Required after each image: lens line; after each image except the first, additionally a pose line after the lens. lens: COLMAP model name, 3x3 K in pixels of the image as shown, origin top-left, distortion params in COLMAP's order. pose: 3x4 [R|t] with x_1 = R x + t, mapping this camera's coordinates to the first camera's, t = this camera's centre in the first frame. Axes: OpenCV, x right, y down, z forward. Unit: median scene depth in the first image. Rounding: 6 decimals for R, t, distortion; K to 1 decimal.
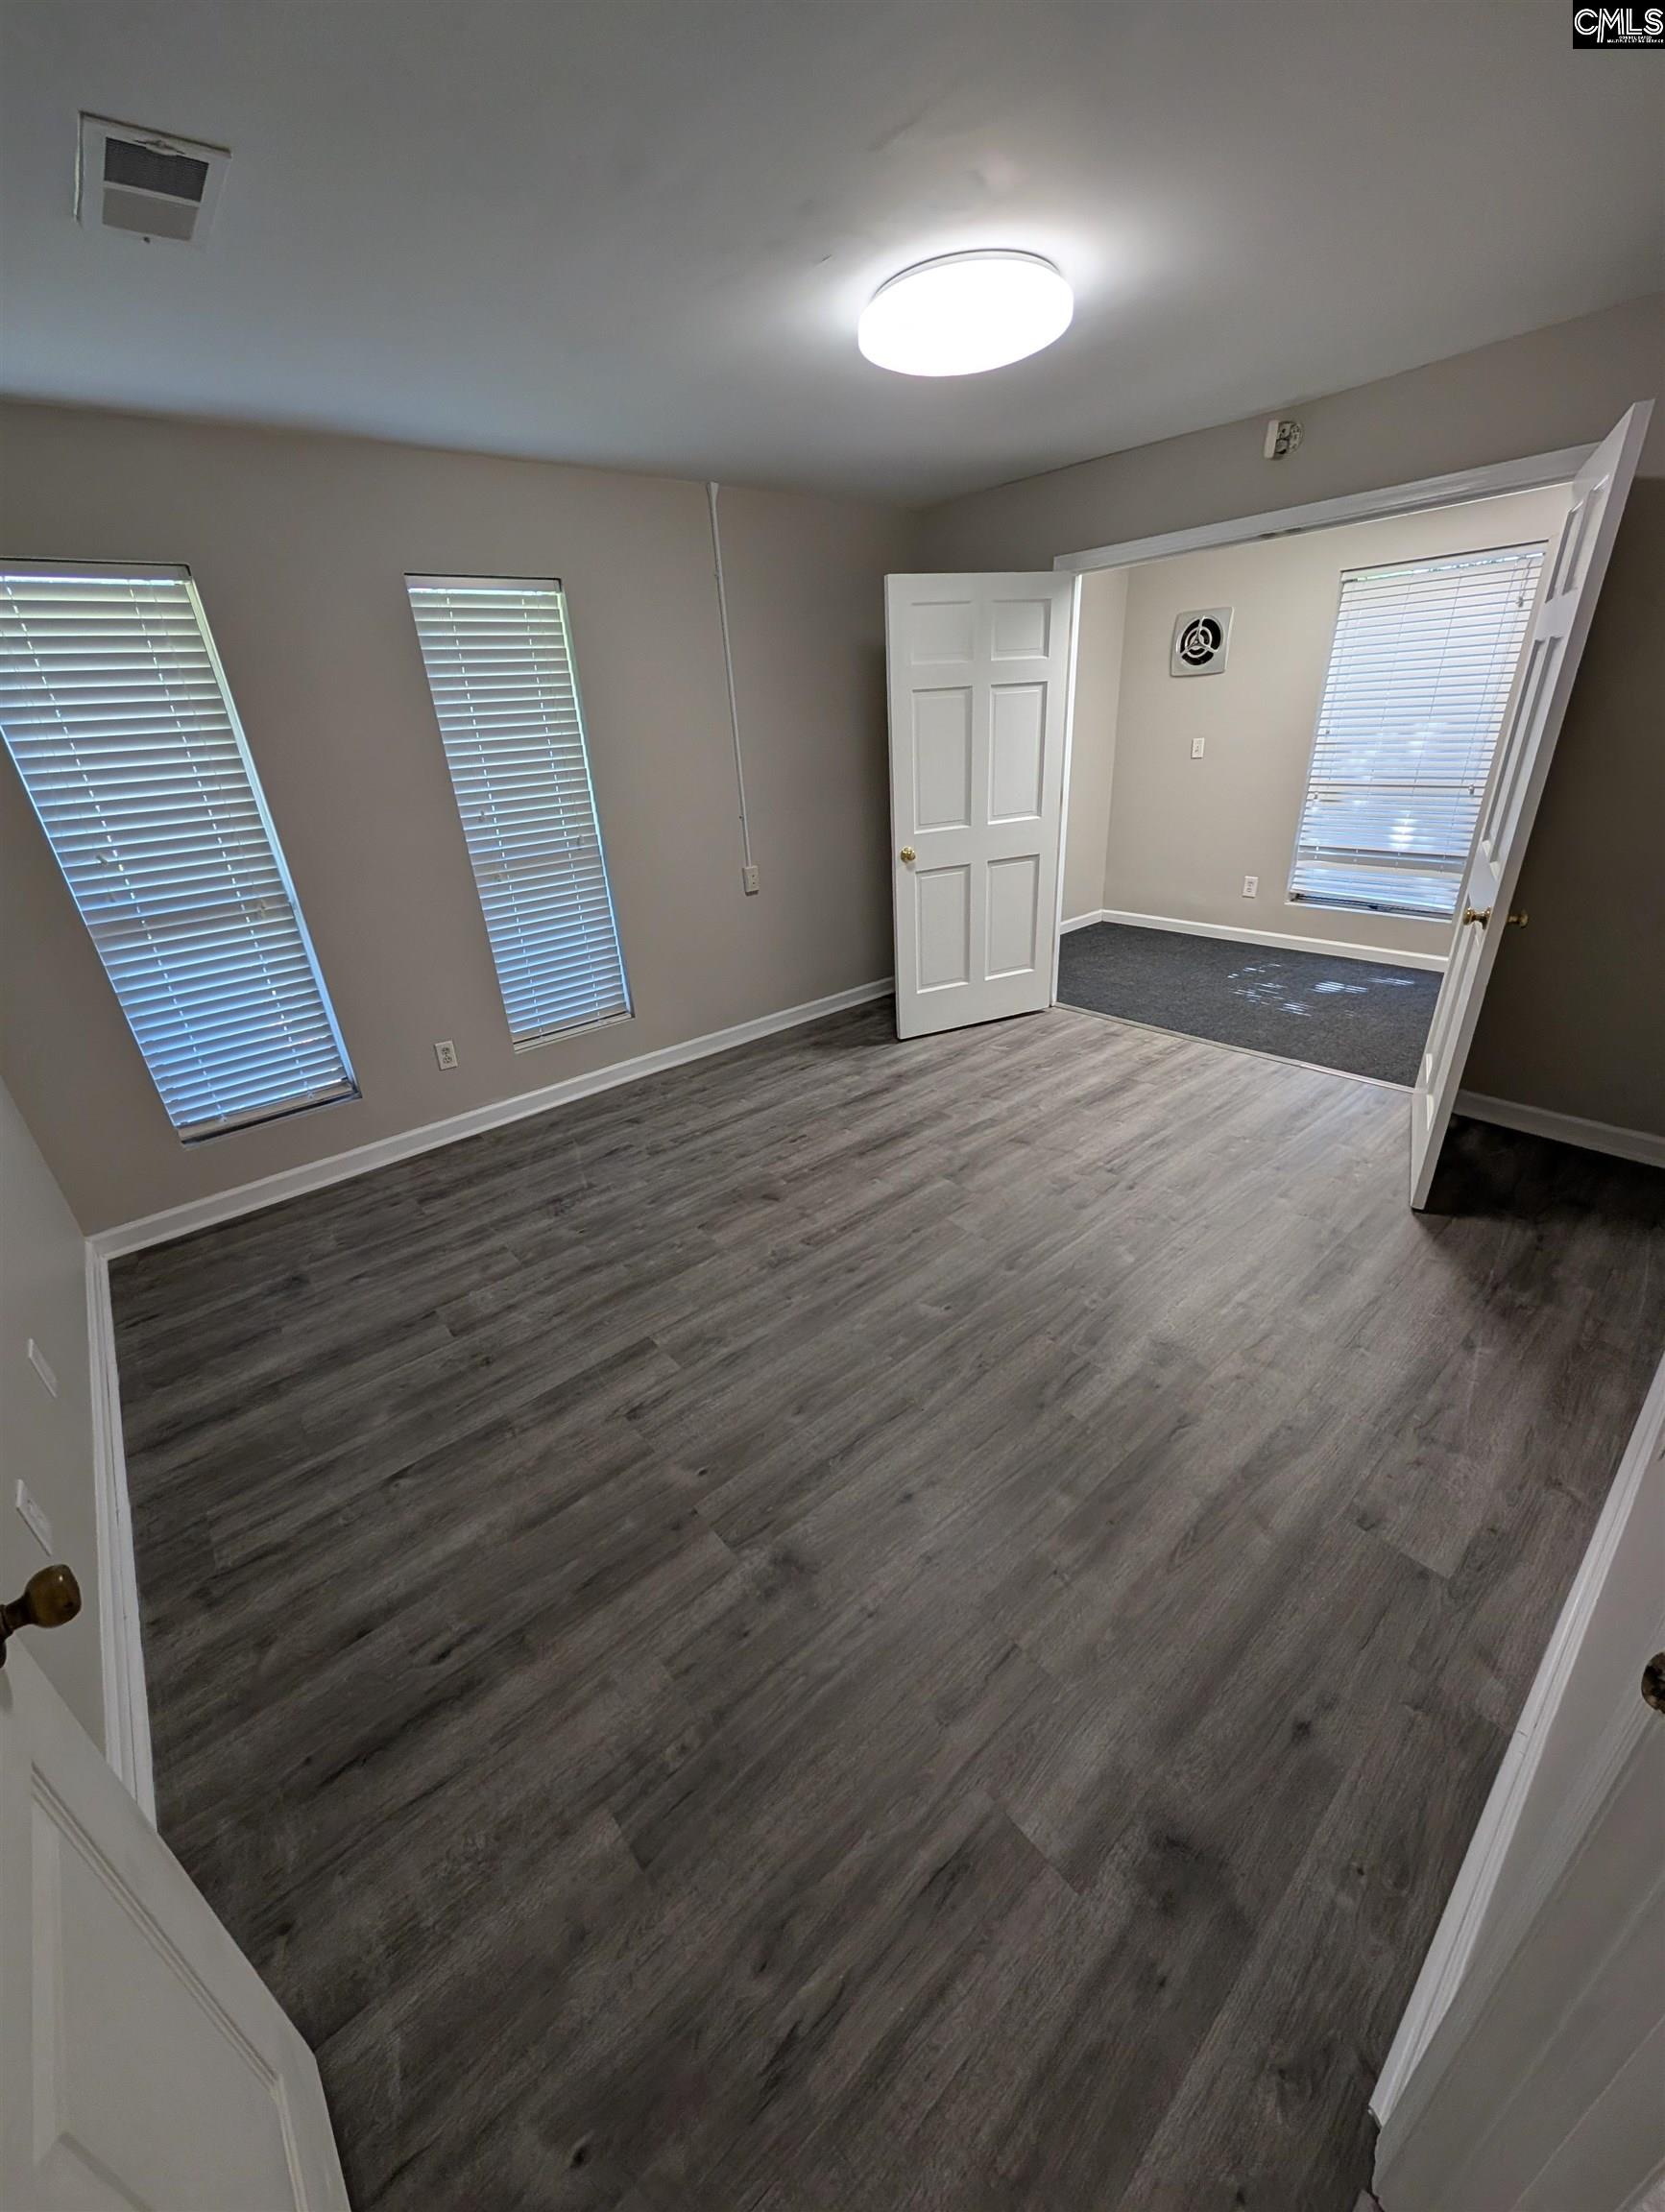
lens RADIAL K [[834.8, 0, 823.4], [0, 834.8, 1106.7], [0, 0, 1]] dist [0.001513, 0.000087]
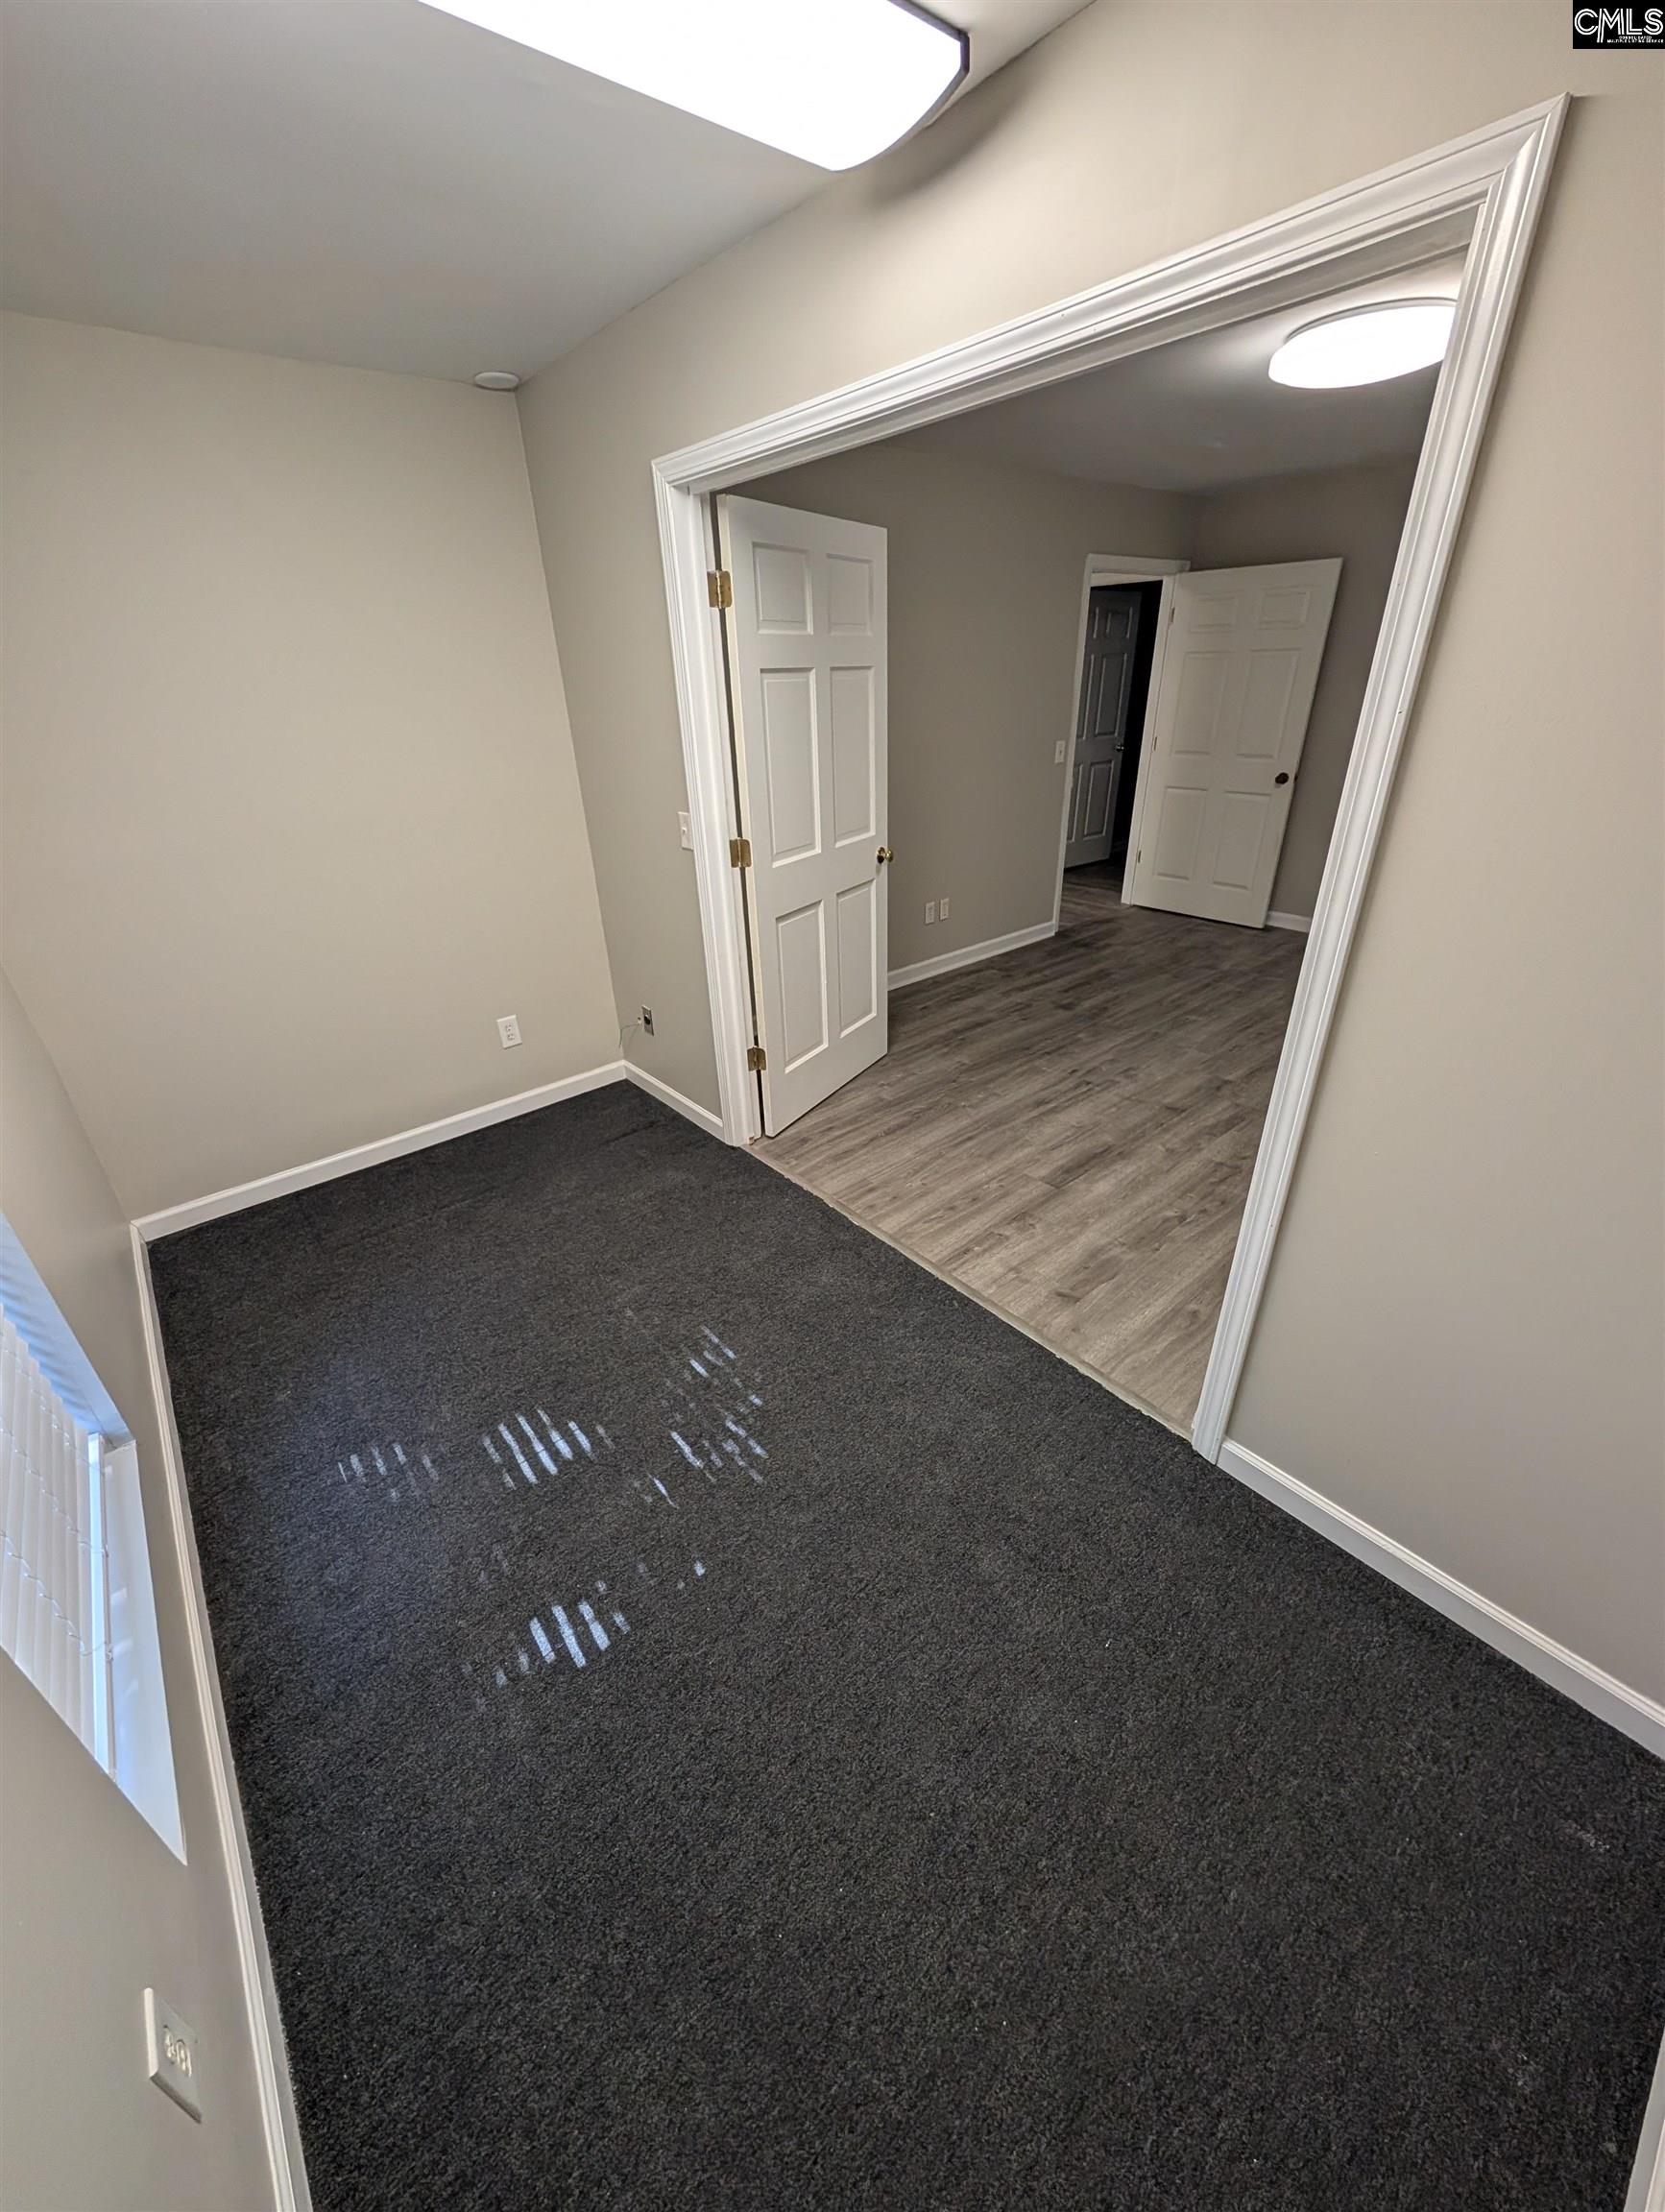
lens RADIAL K [[834.8, 0, 819.4], [0, 834.8, 1104.6], [0, 0, 1]] dist [0.001513, 0.000087]
pose [[-0.994470, 0.086468, 0.059608, 0.584628], [0.099834, 0.602110, 0.792147, -0.788023], [0.032605, 0.793717, -0.607413, 1.542590]]
